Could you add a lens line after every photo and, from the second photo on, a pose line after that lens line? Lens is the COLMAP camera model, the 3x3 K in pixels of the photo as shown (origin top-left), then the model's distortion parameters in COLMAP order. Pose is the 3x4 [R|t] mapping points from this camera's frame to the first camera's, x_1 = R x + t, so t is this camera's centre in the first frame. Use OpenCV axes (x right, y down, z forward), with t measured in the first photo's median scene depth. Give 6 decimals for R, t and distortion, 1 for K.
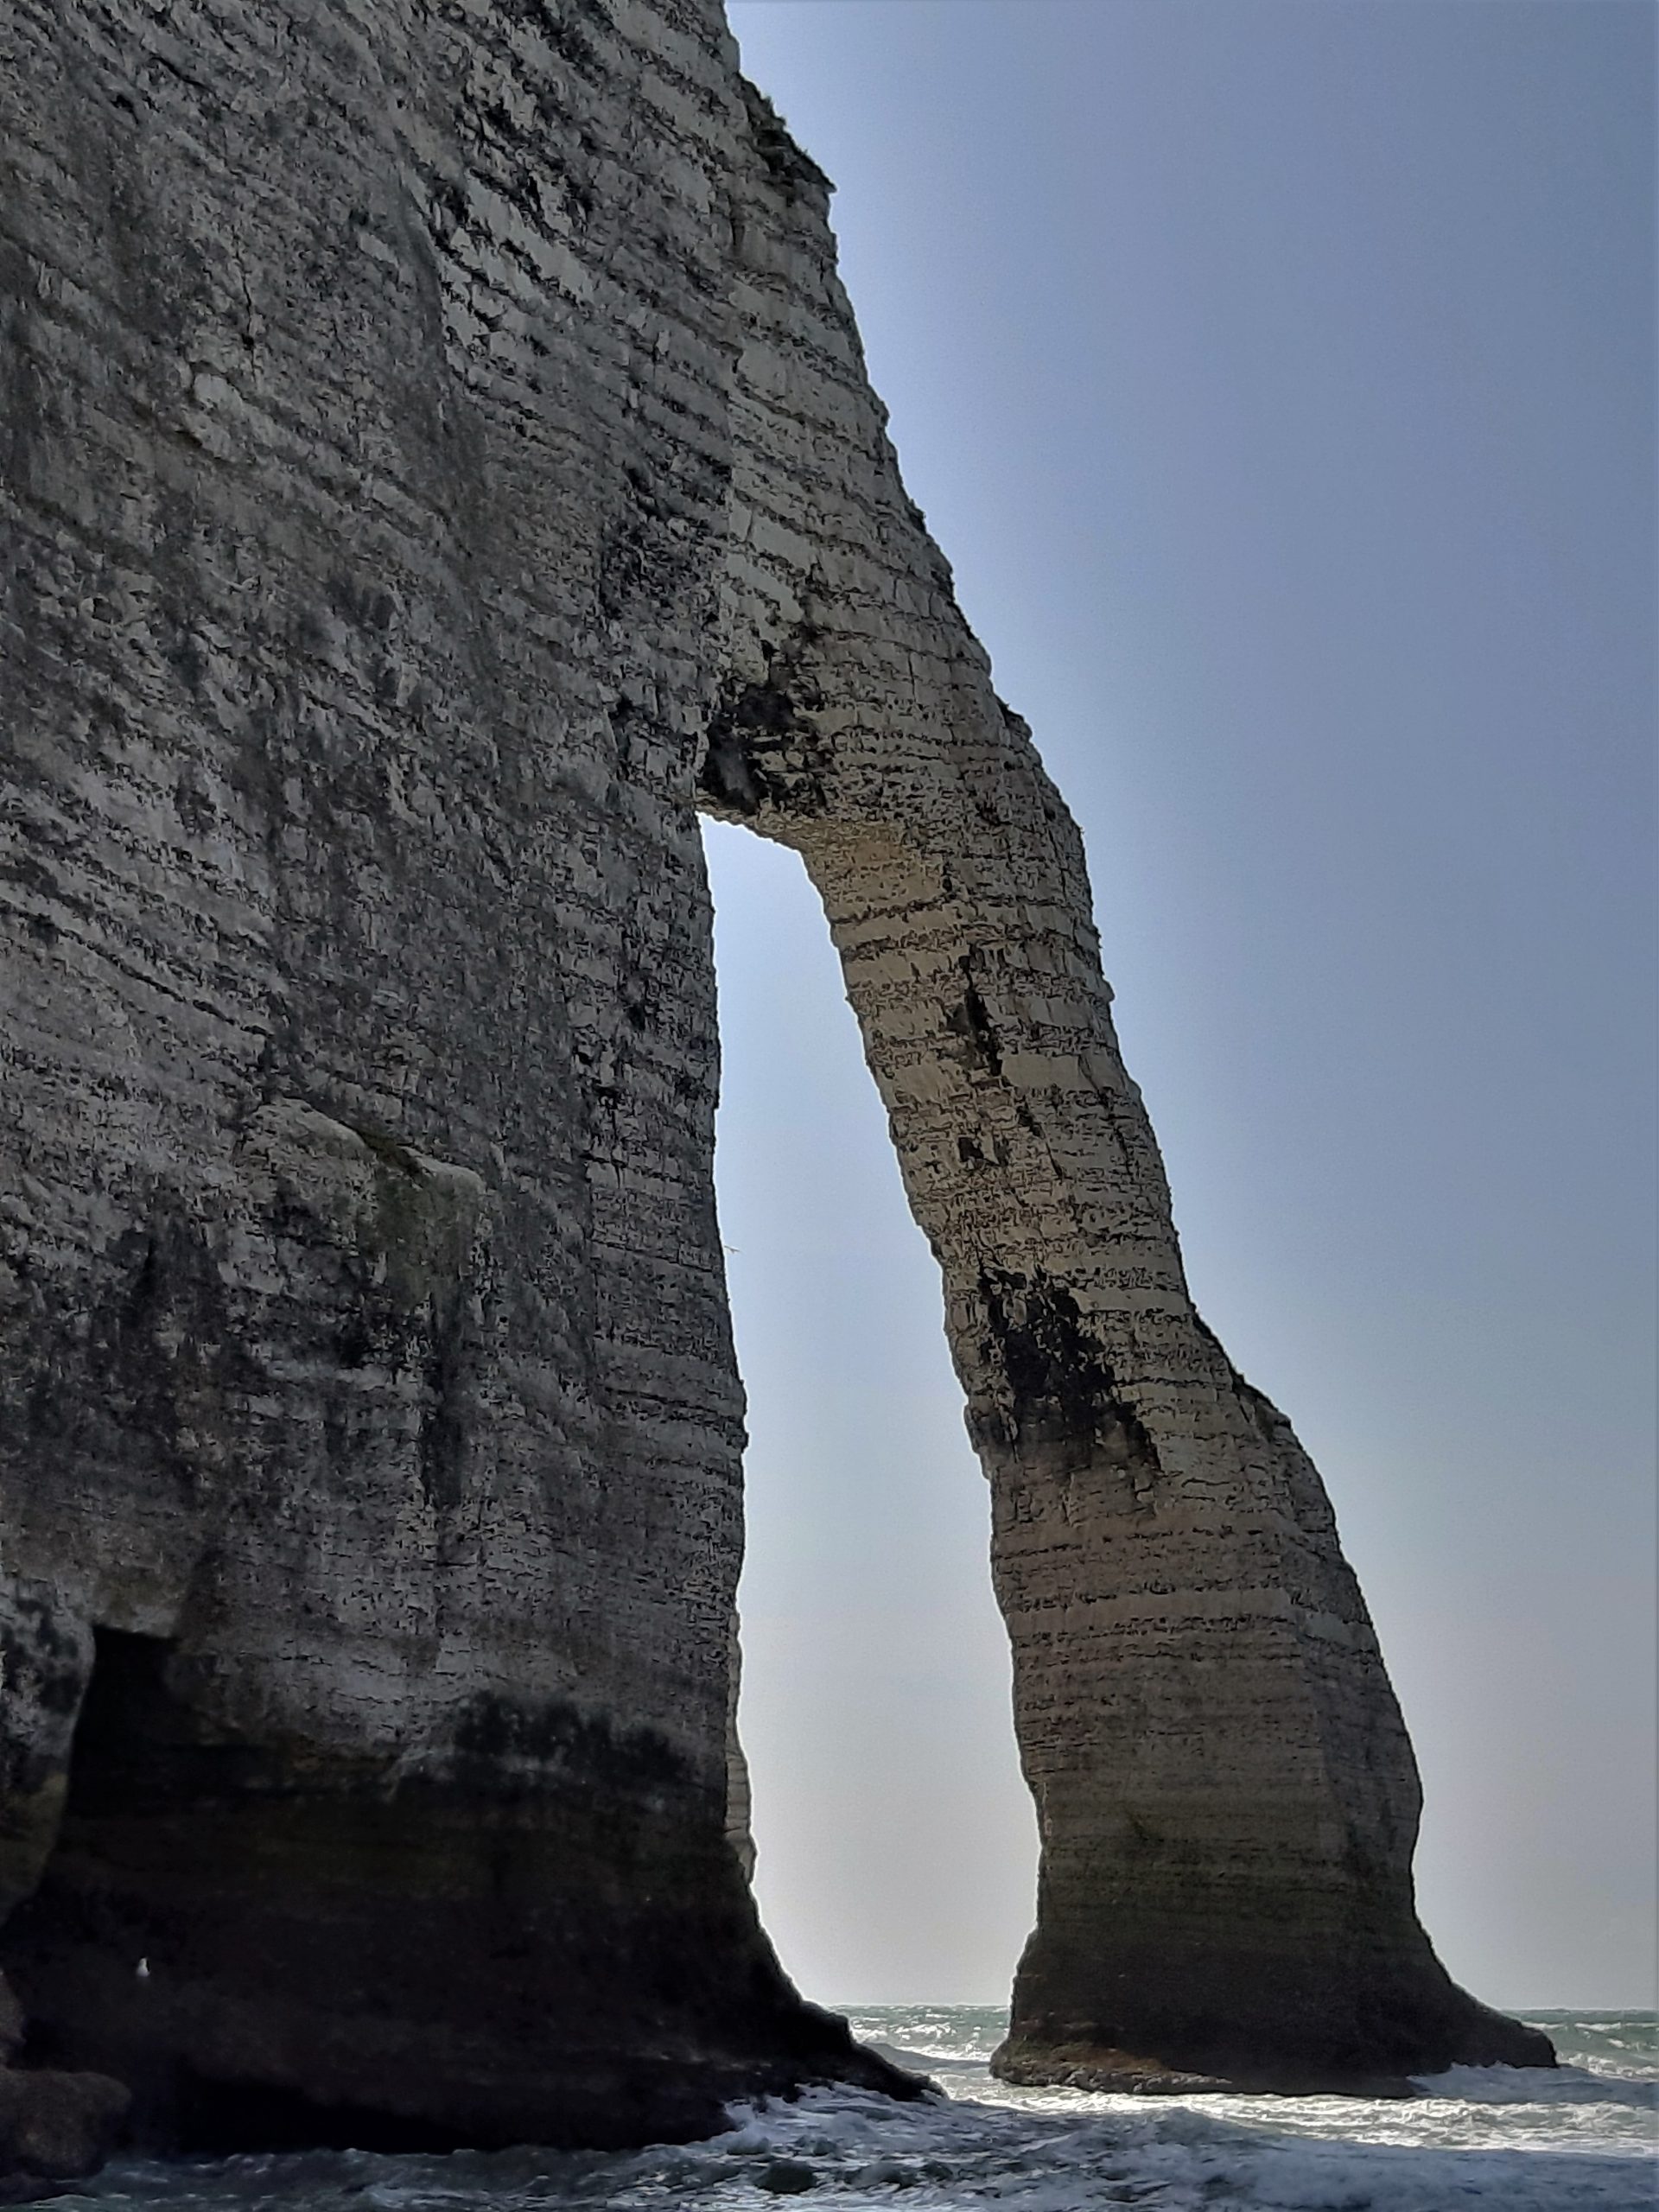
lens RADIAL K [[4200.6, 0, 829.5], [0, 4200.6, 1106.0], [0, 0, 1]] dist [0.169498, -0.253122]
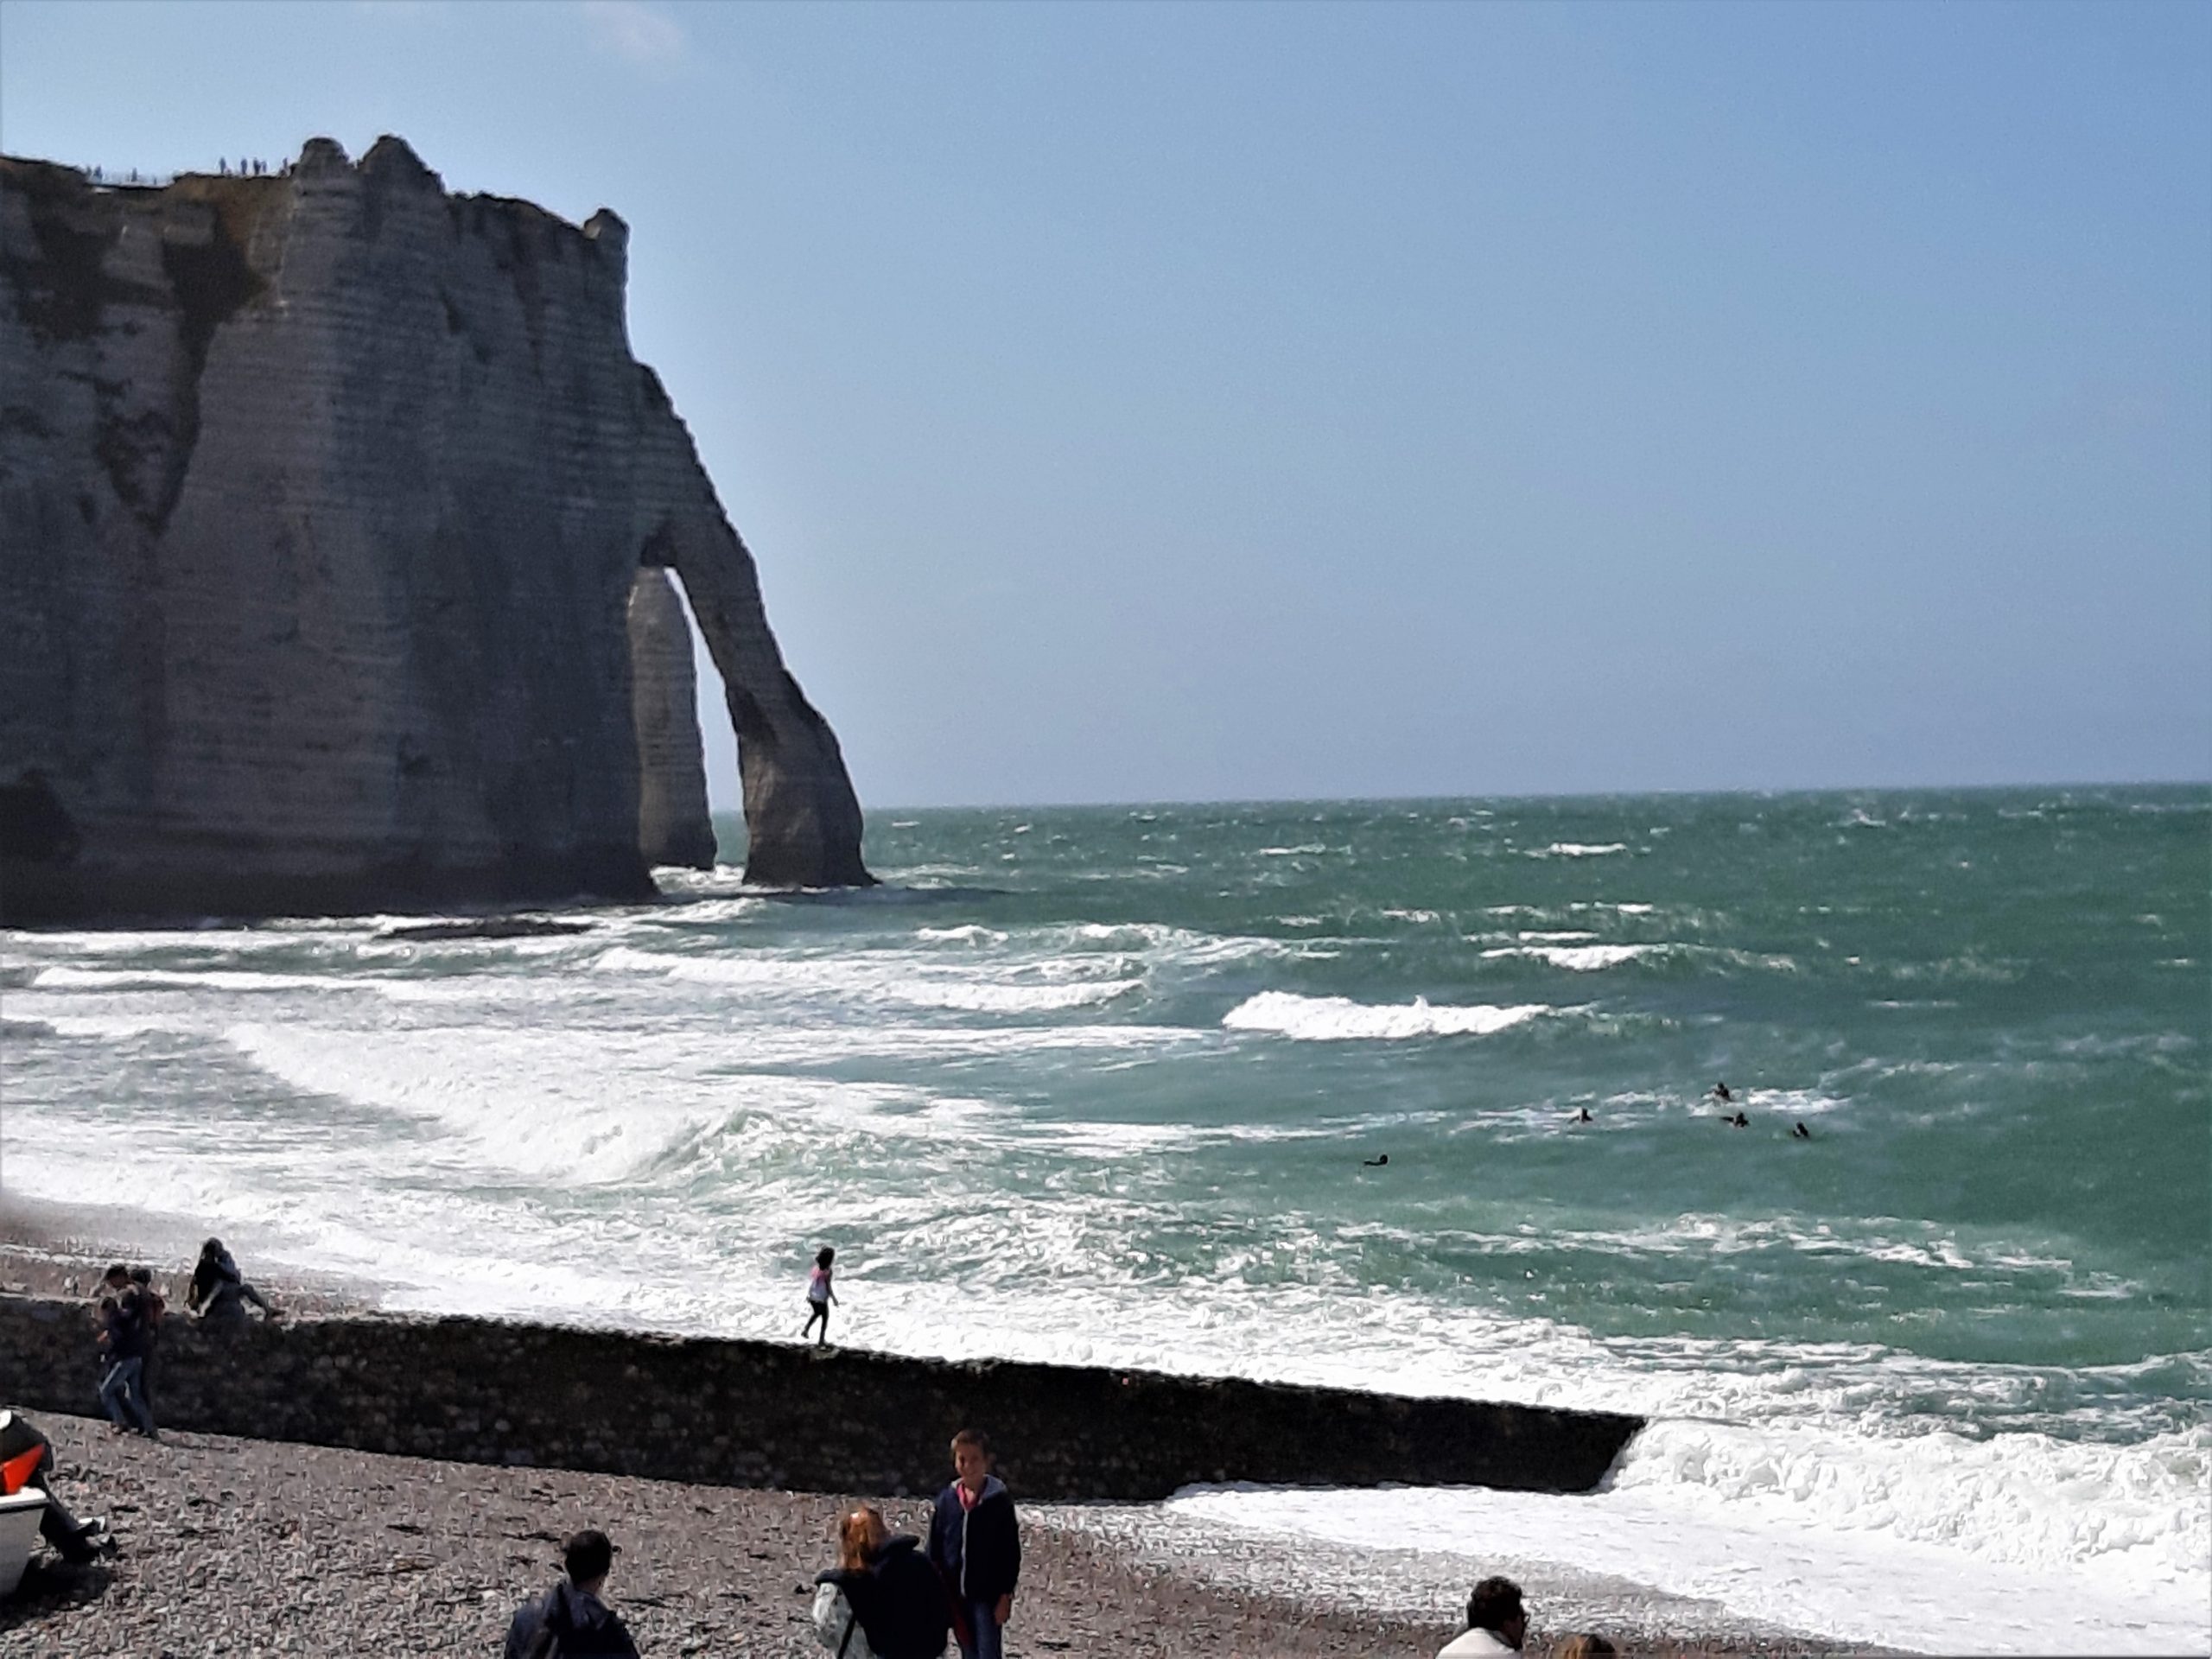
lens RADIAL K [[4200.6, 0, 1106.0], [0, 4200.6, 829.5], [0, 0, 1]] dist [0.169498, -0.253122]
pose [[0.999677, -0.021754, 0.013124, 0.312080], [0.018524, 0.977631, 0.209511, -0.594897], [-0.017388, -0.209200, 0.977718, -2.560840]]
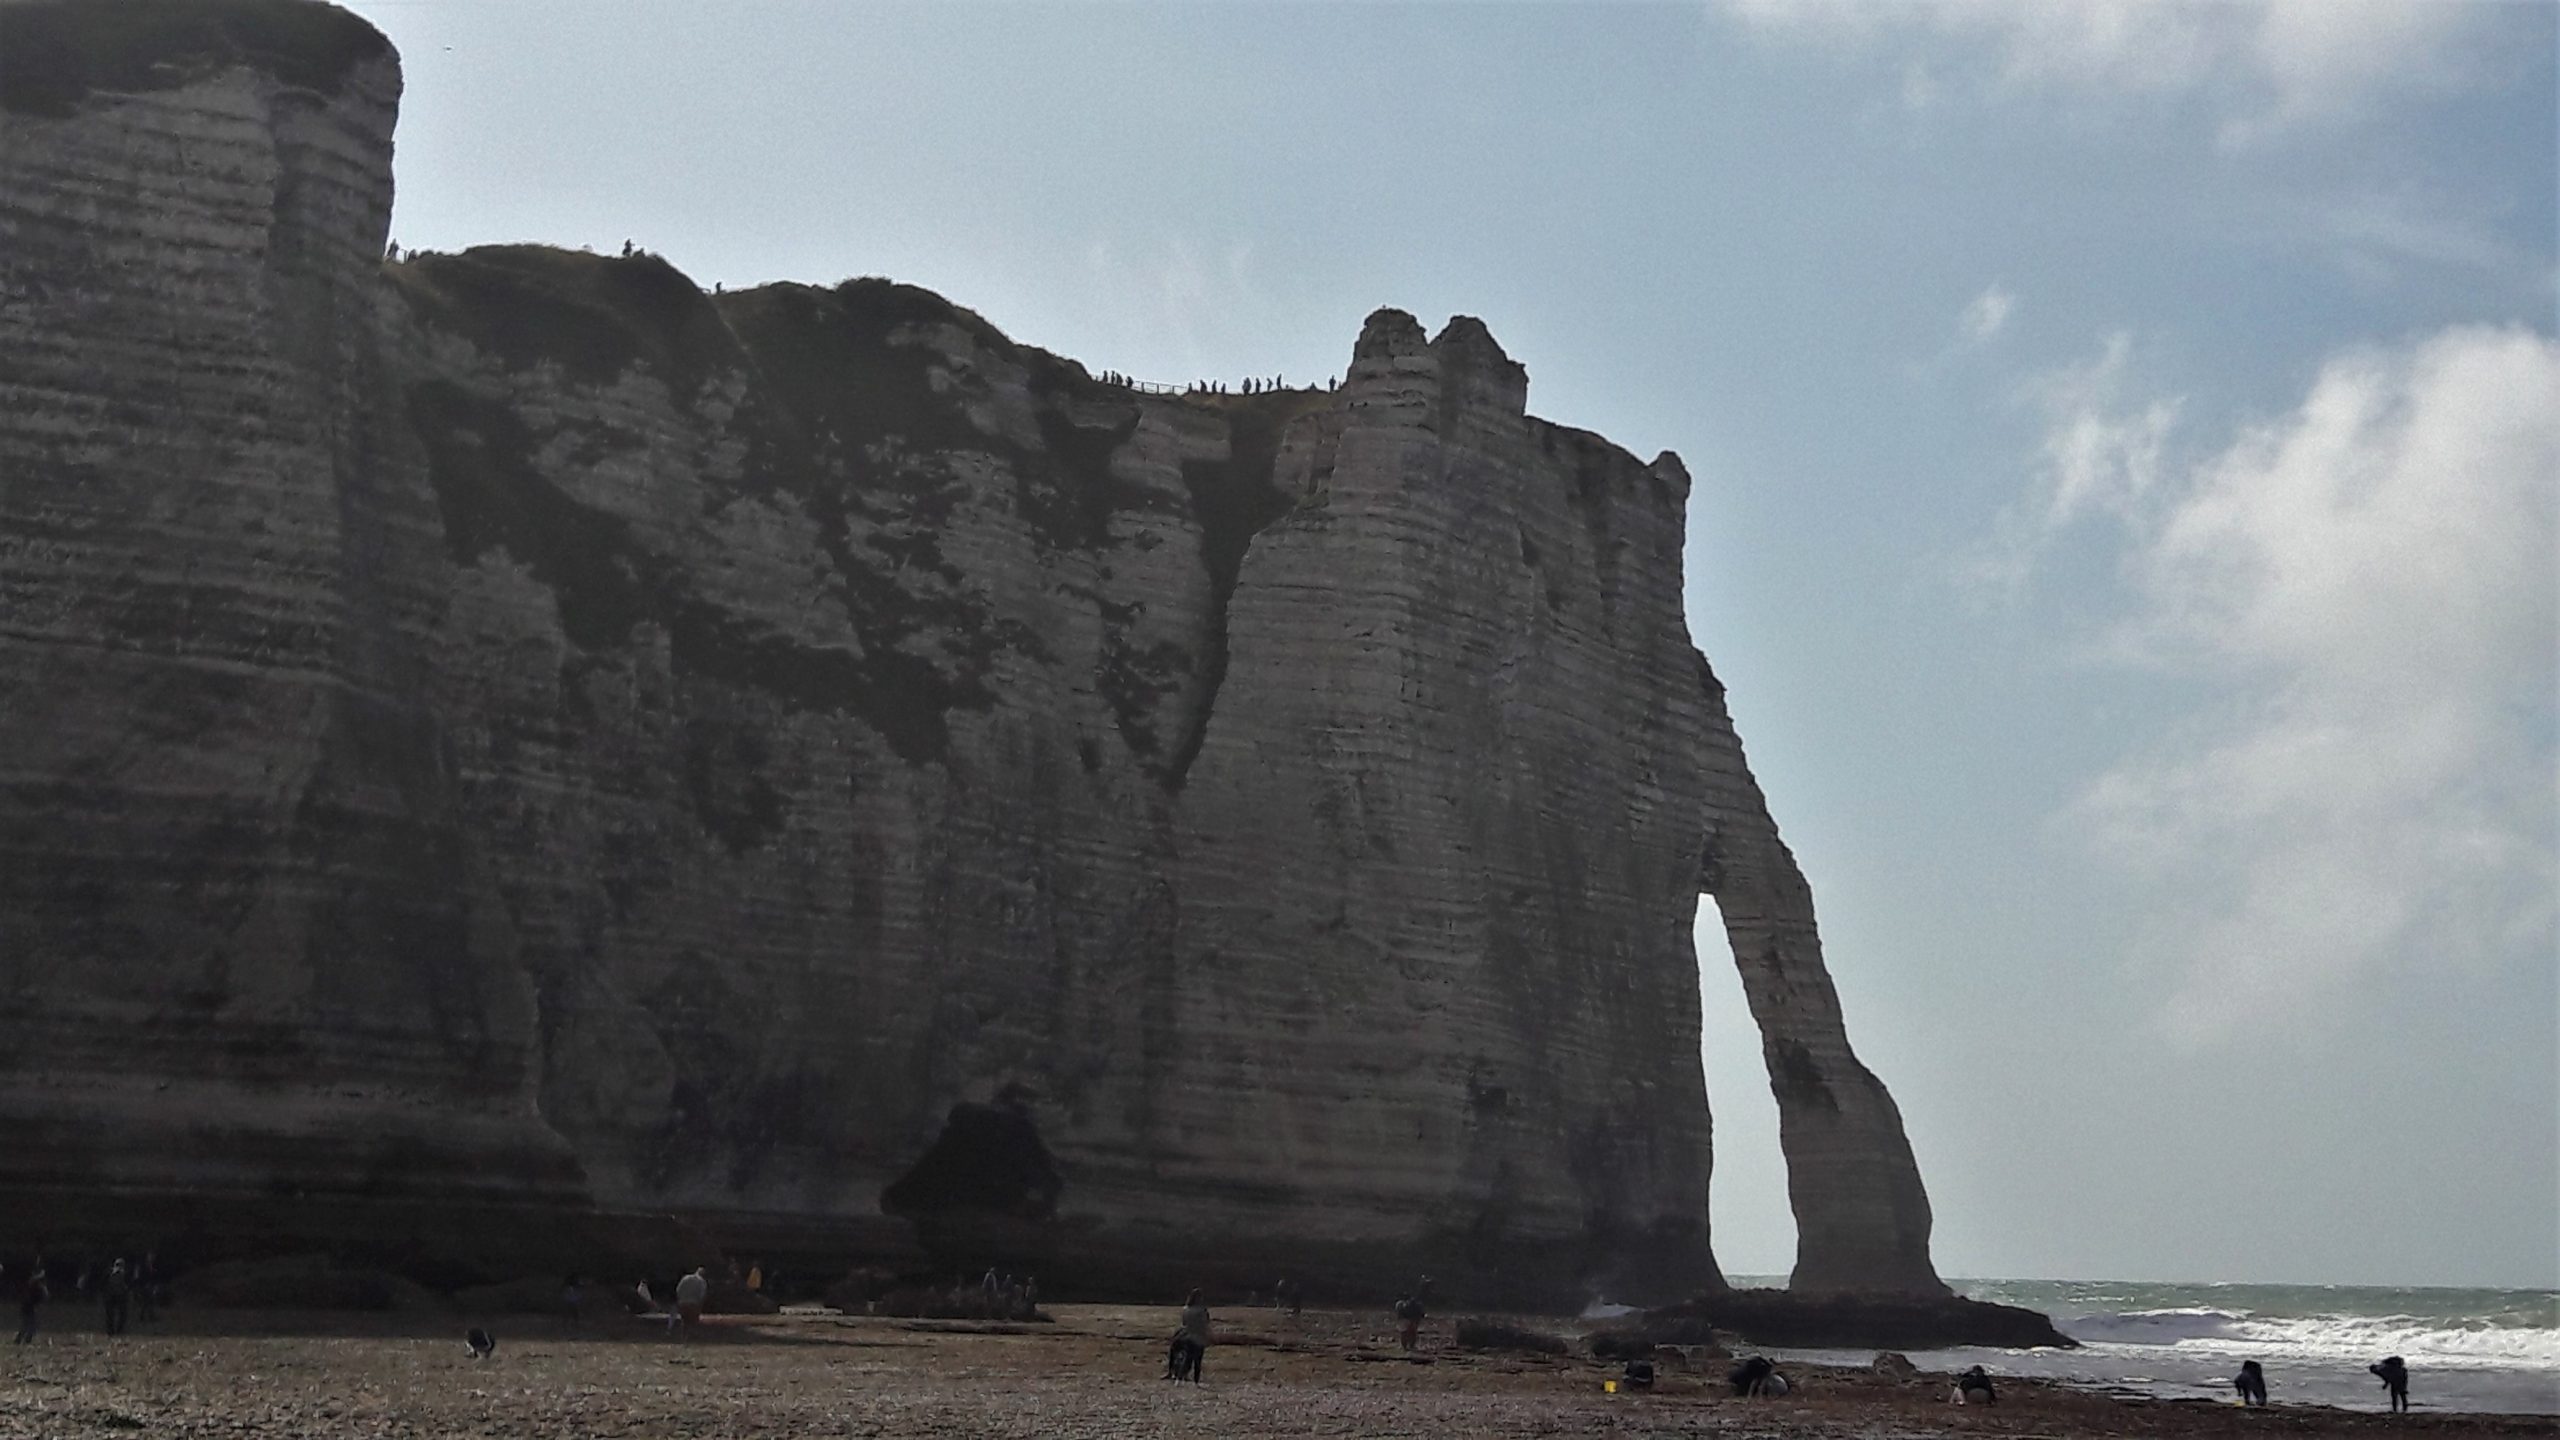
lens RADIAL K [[3380.5, 0, 1323.2], [0, 3380.5, 806.3], [0, 0, 1]] dist [0.441372, 0.000414]
pose [[0.996226, -0.000003, -0.086793, -0.073660], [0.006734, 0.996989, 0.077253, -0.316930], [0.086532, -0.077546, 0.993226, -1.414919]]
